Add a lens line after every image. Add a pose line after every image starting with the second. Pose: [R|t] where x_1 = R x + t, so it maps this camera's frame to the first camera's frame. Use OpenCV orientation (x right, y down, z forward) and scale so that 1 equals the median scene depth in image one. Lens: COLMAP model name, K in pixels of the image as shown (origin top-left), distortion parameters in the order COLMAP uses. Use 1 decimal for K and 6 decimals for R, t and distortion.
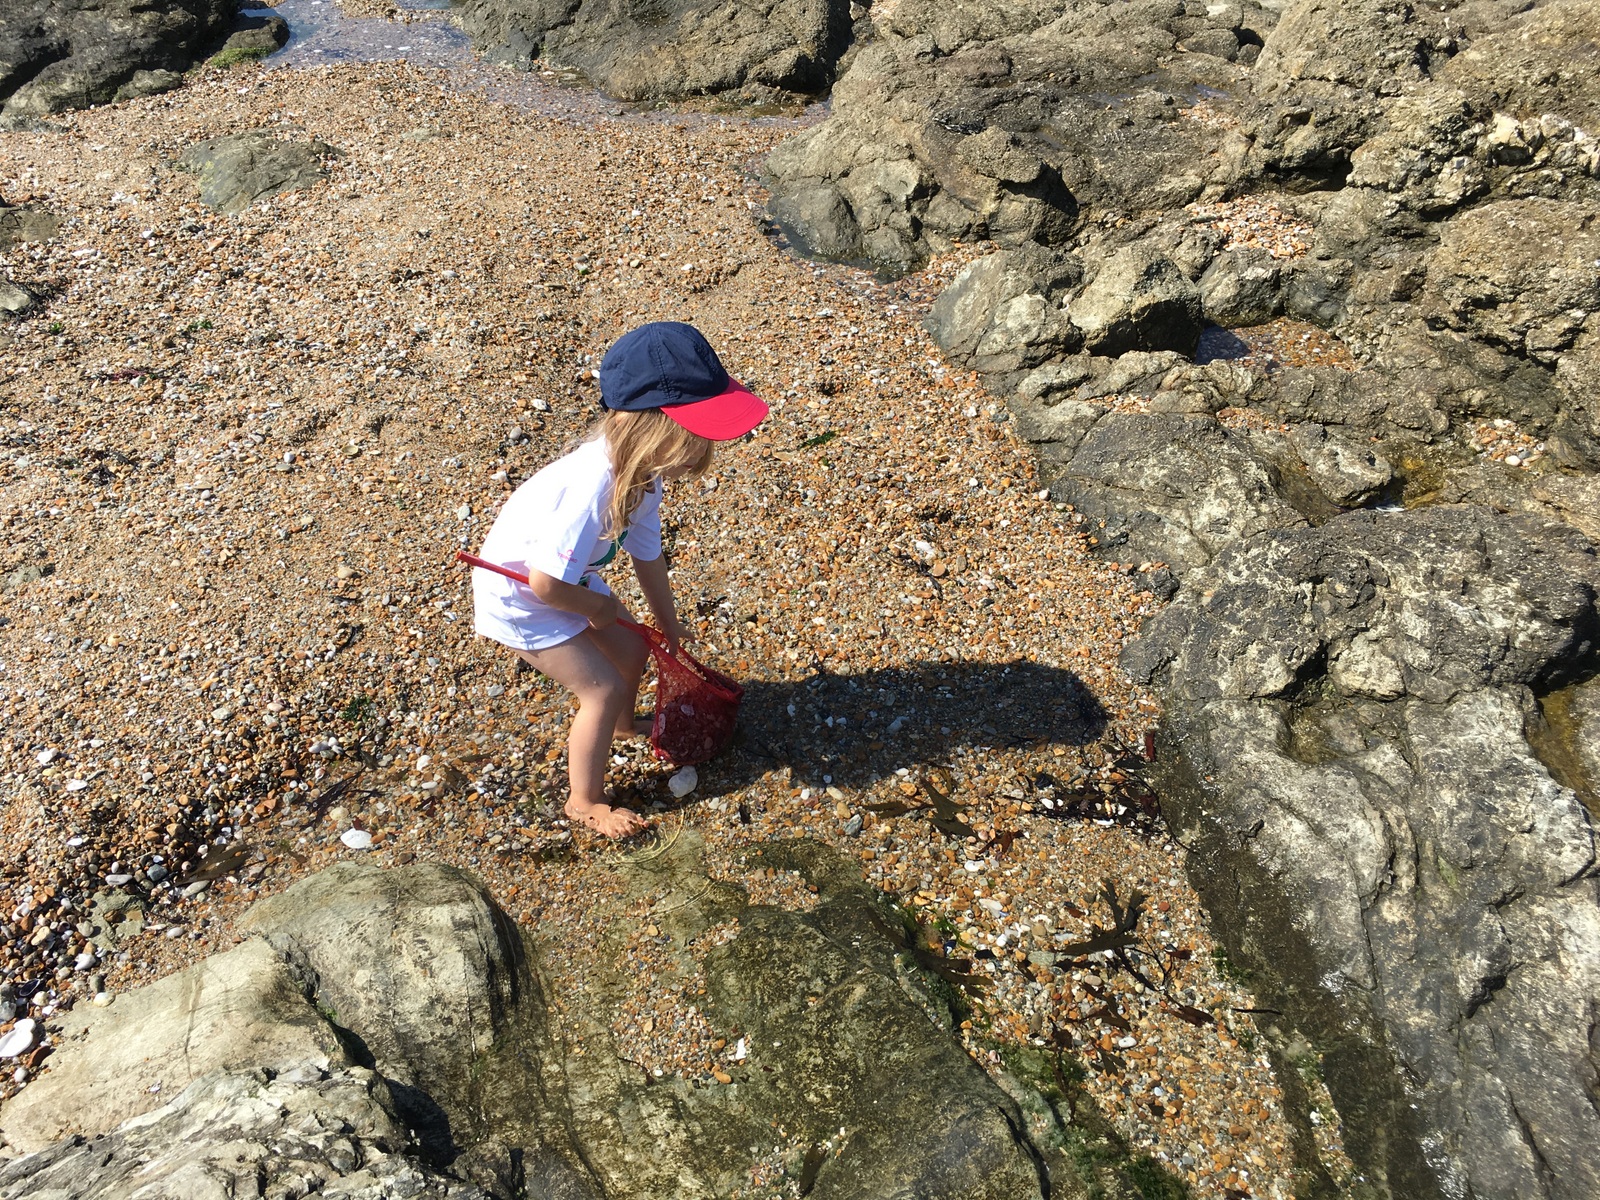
lens RADIAL K [[1368.2, 0, 800.0], [0, 1368.2, 600.0], [0, 0, 1]] dist [0.080495, -0.106783]
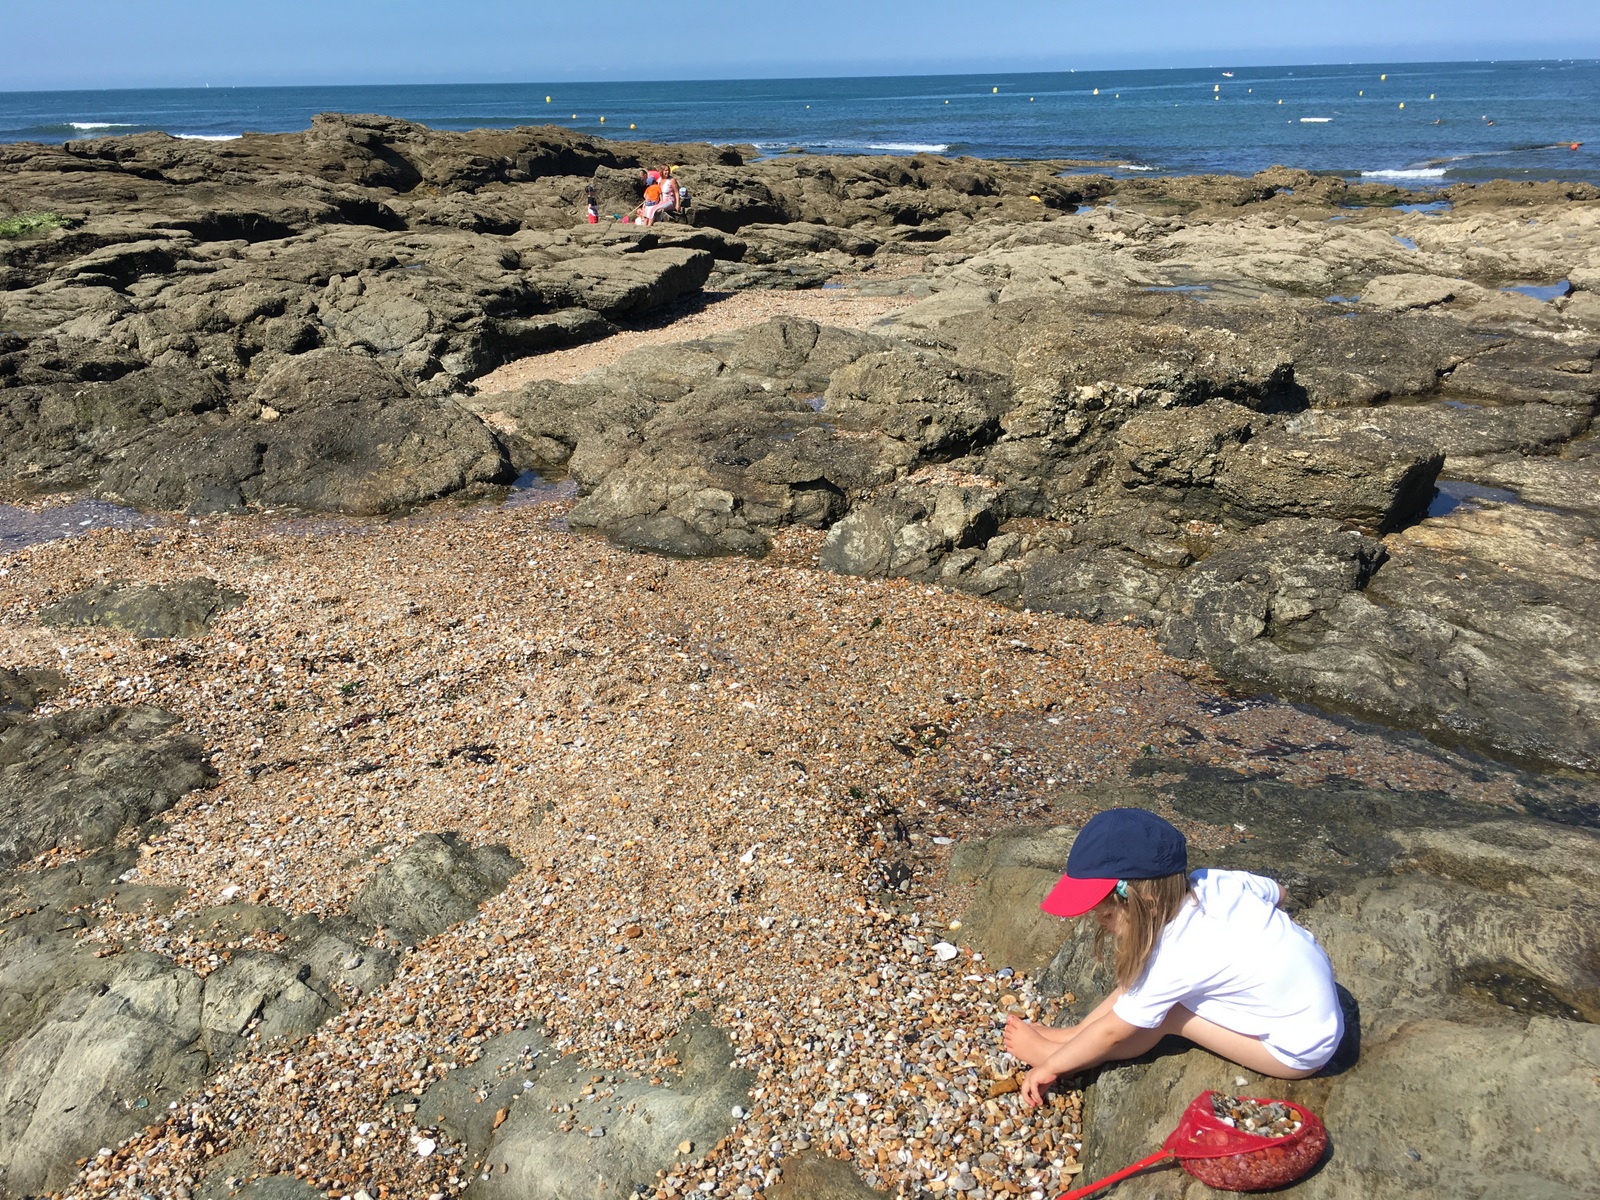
lens RADIAL K [[1368.2, 0, 800.0], [0, 1368.2, 600.0], [0, 0, 1]] dist [0.080495, -0.106783]
pose [[0.809503, -0.209181, 0.548587, -0.809549], [0.365354, 0.910897, -0.191788, 0.107844], [-0.459588, 0.355681, 0.813800, -0.171273]]
